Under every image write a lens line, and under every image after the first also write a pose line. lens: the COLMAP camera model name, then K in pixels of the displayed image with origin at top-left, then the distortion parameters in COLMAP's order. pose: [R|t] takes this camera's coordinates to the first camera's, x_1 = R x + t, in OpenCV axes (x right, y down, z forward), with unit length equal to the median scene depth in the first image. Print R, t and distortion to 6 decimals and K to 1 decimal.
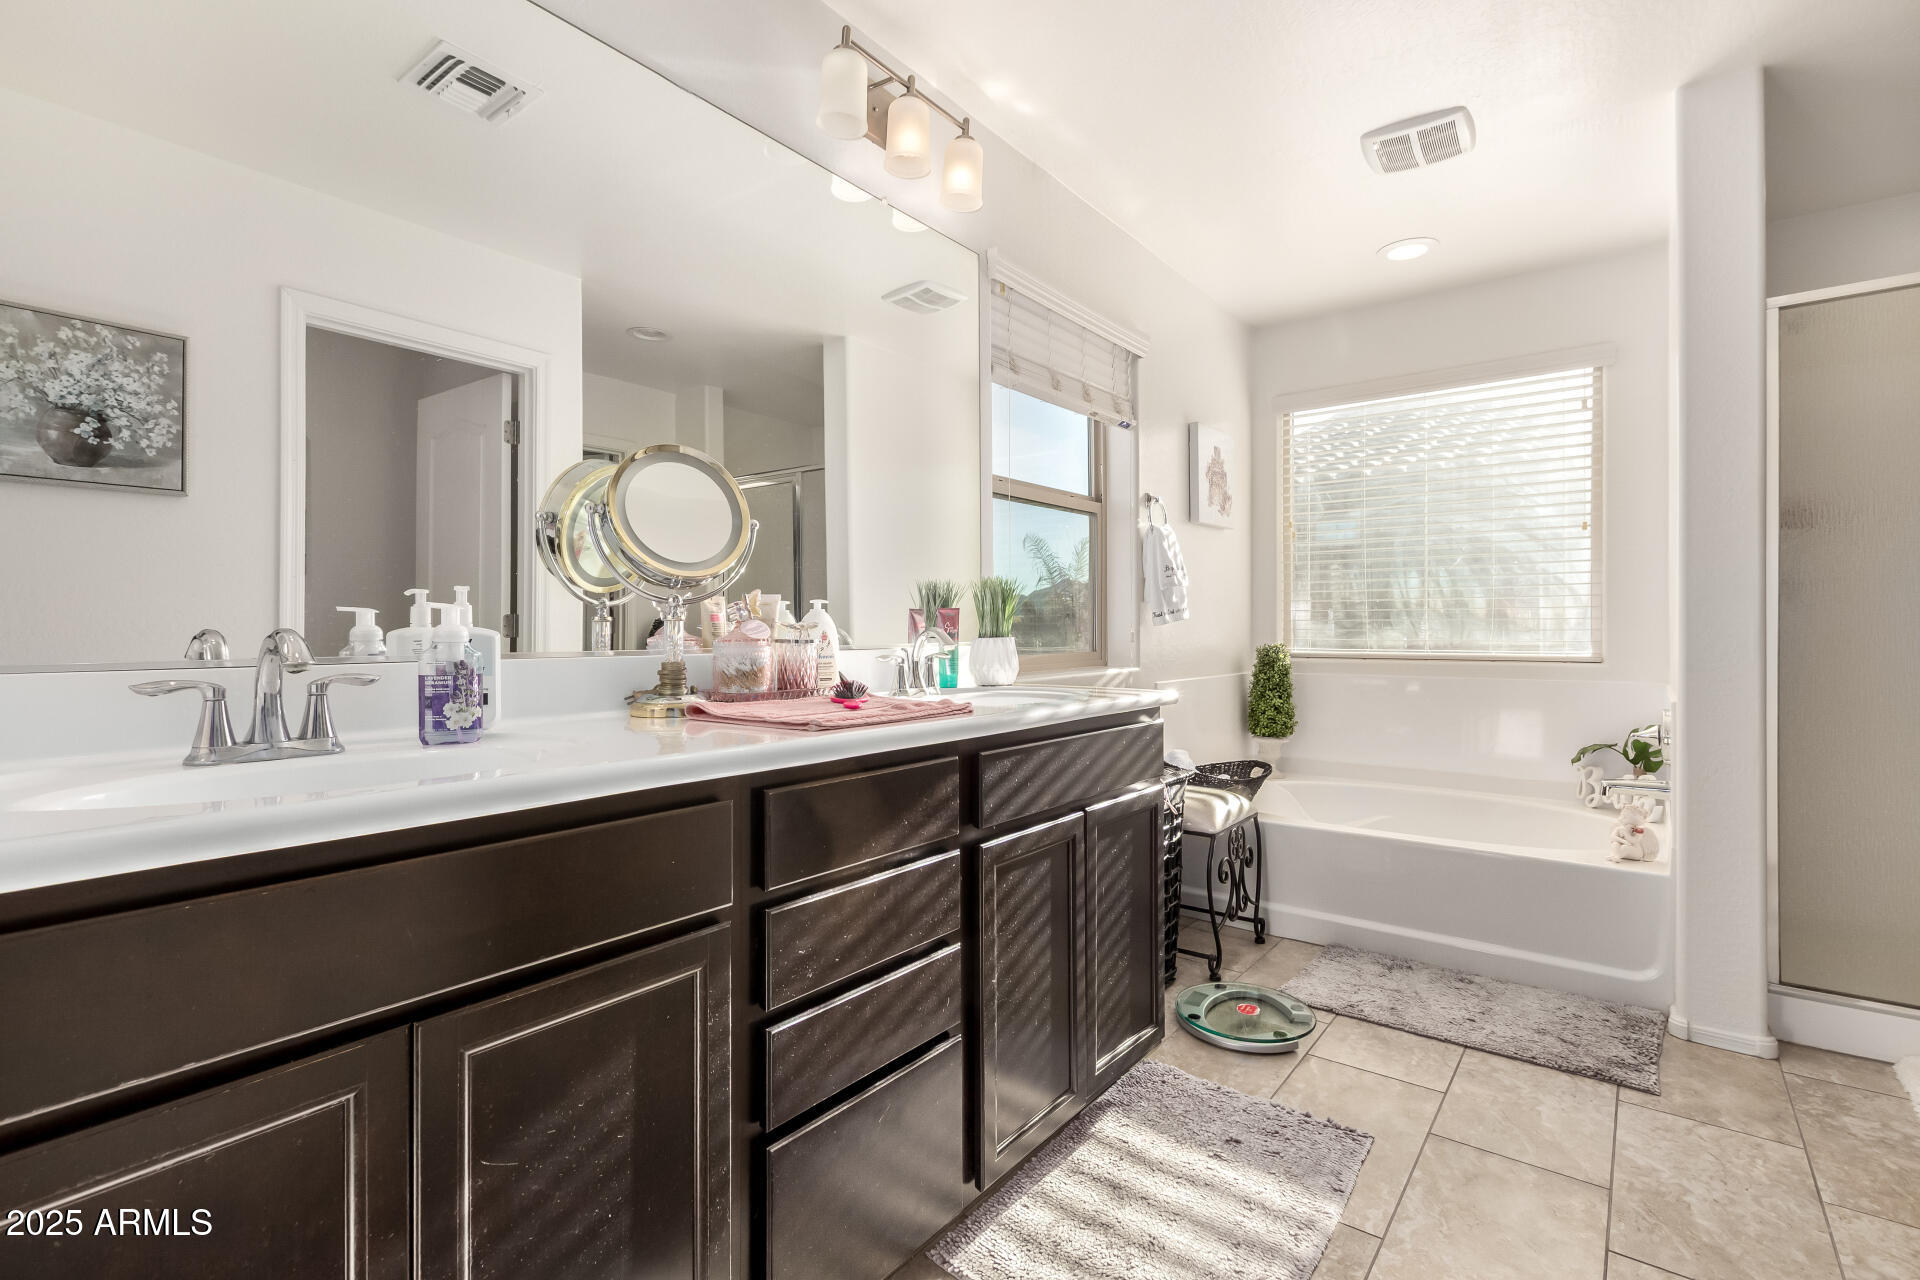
lens RADIAL K [[881.1, 0, 960.0], [0, 881.1, 634.0], [0, 0, 1]] dist [-0.018362, -0.000677]
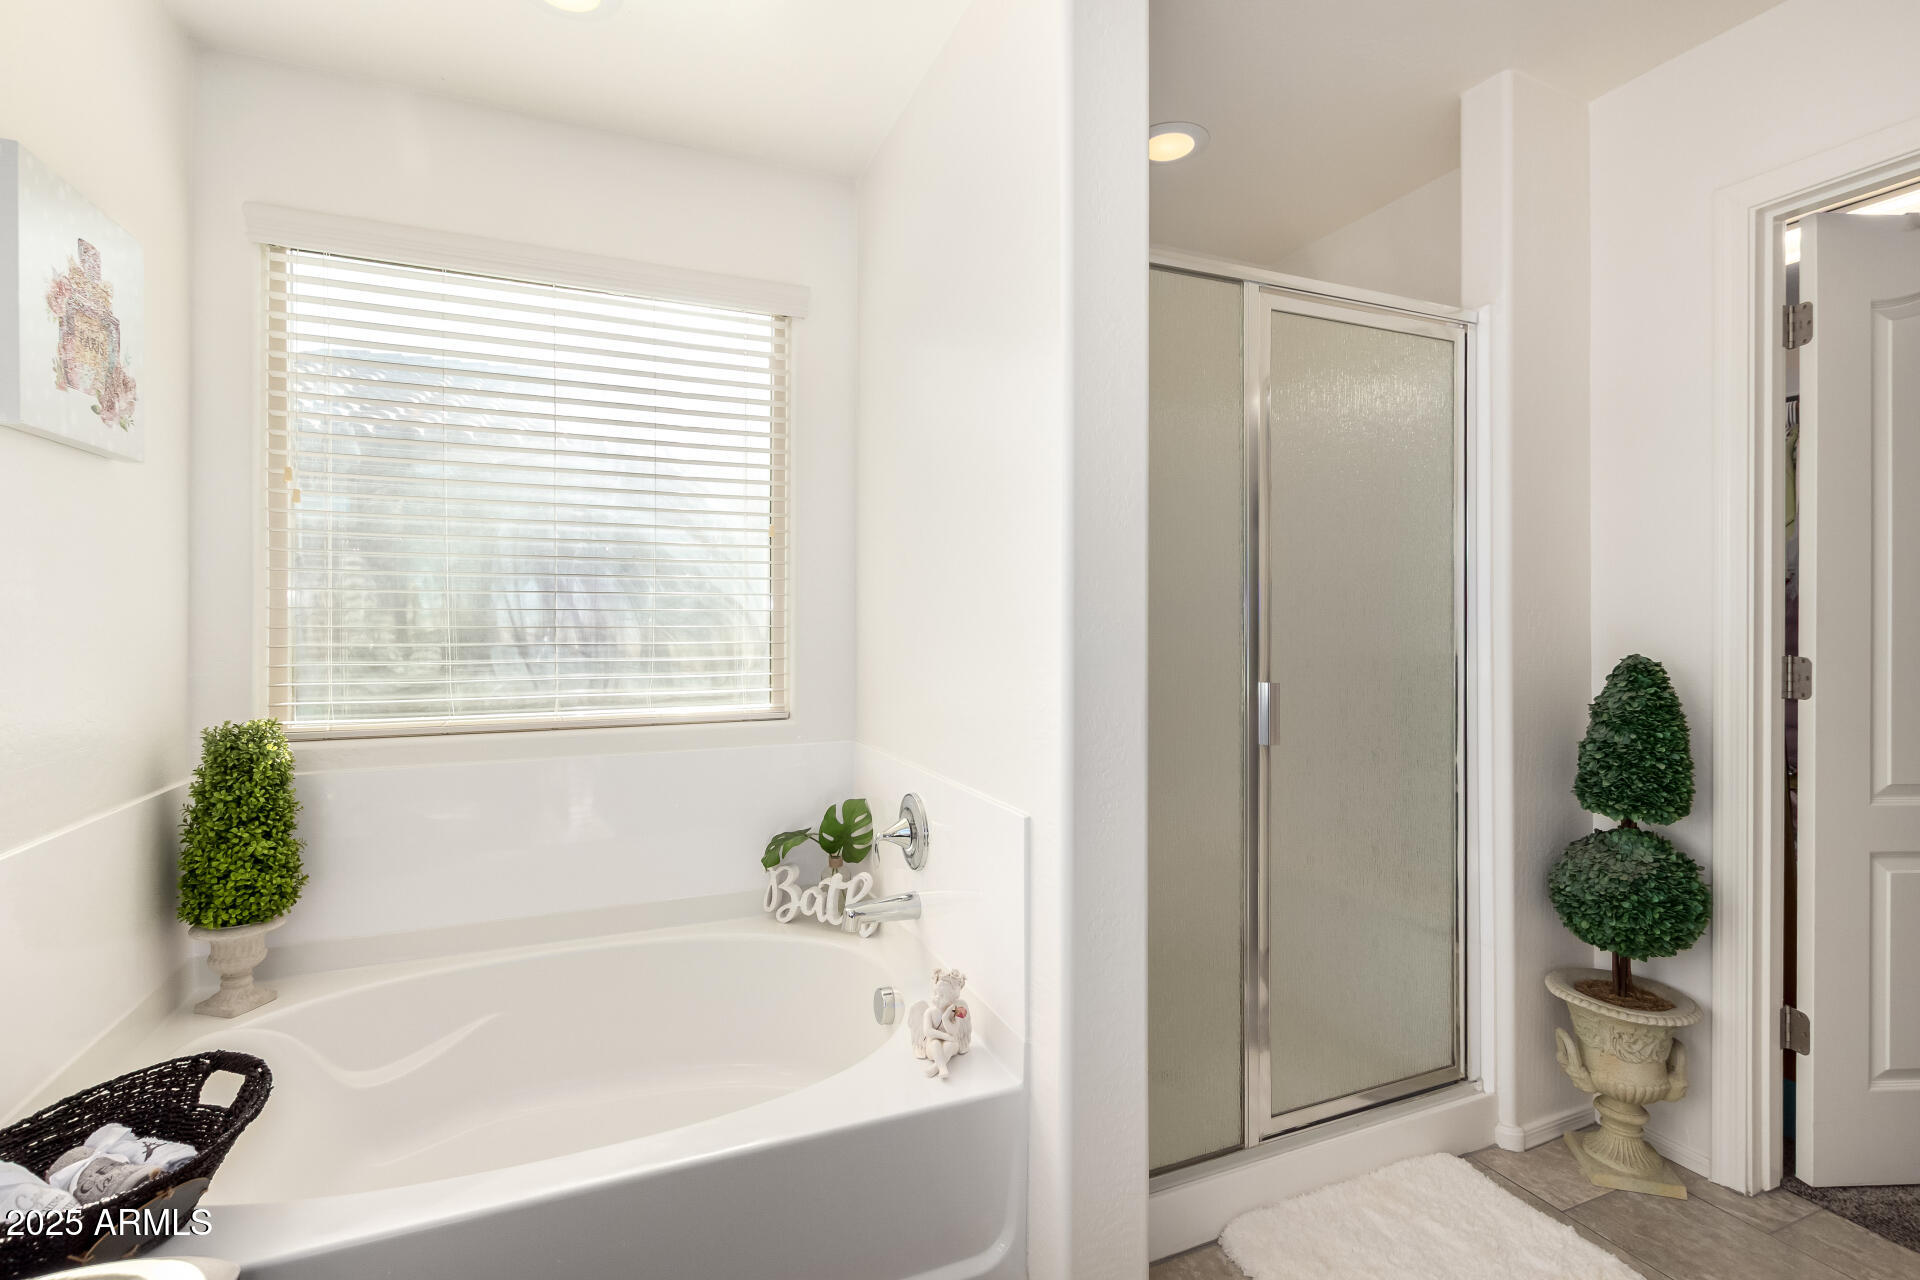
lens RADIAL K [[881.1, 0, 958.2], [0, 881.1, 637.2], [0, 0, 1]] dist [-0.018362, -0.000677]
pose [[0.489792, -0.001733, 0.871837, 0.144053], [-0.000733, 0.999997, 0.002400, -0.033687], [-0.871839, -0.001814, 0.489789, 0.460828]]
